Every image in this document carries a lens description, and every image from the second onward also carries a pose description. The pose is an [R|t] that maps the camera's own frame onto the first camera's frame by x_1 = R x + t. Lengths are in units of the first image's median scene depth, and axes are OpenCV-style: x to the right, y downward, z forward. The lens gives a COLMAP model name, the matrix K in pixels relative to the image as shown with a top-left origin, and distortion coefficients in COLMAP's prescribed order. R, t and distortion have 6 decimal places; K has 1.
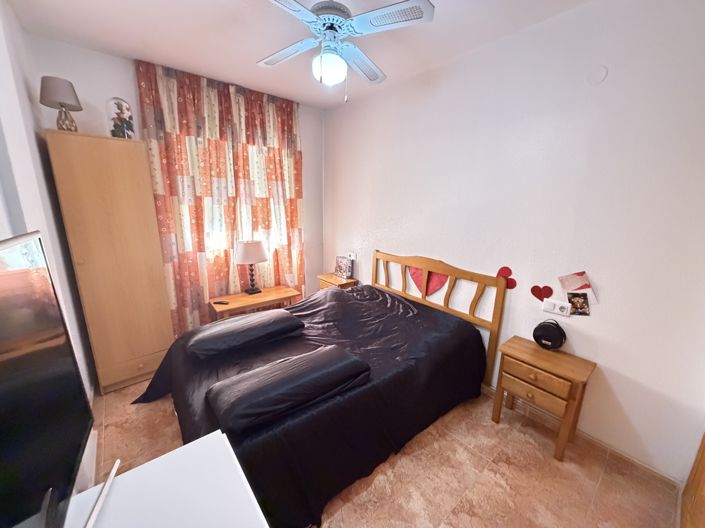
lens RADIAL K [[280.4, 0, 350.4], [0, 280.4, 263.9], [0, 0, 1]] dist [-0.002089, 0.000022]
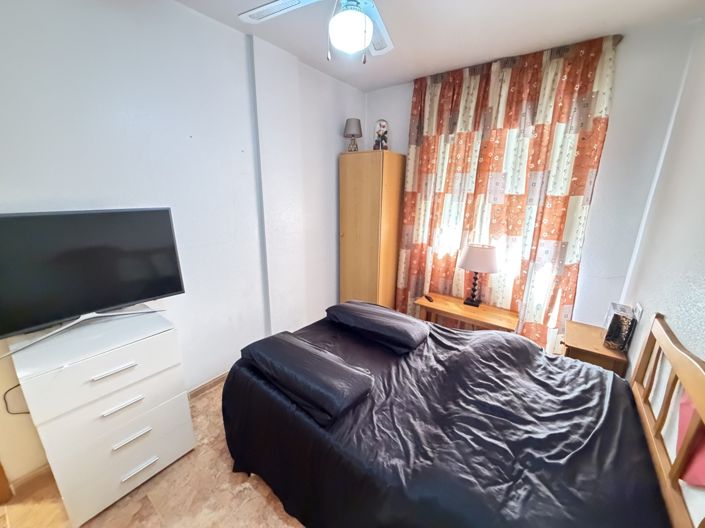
lens RADIAL K [[280.4, 0, 350.2], [0, 280.4, 263.1], [0, 0, 1]] dist [-0.002089, 0.000022]
pose [[0.230000, 0.231817, -0.945178, 0.427624], [-0.223049, 0.957919, 0.180666, -0.108946], [0.947285, 0.169267, 0.272028, 0.461060]]
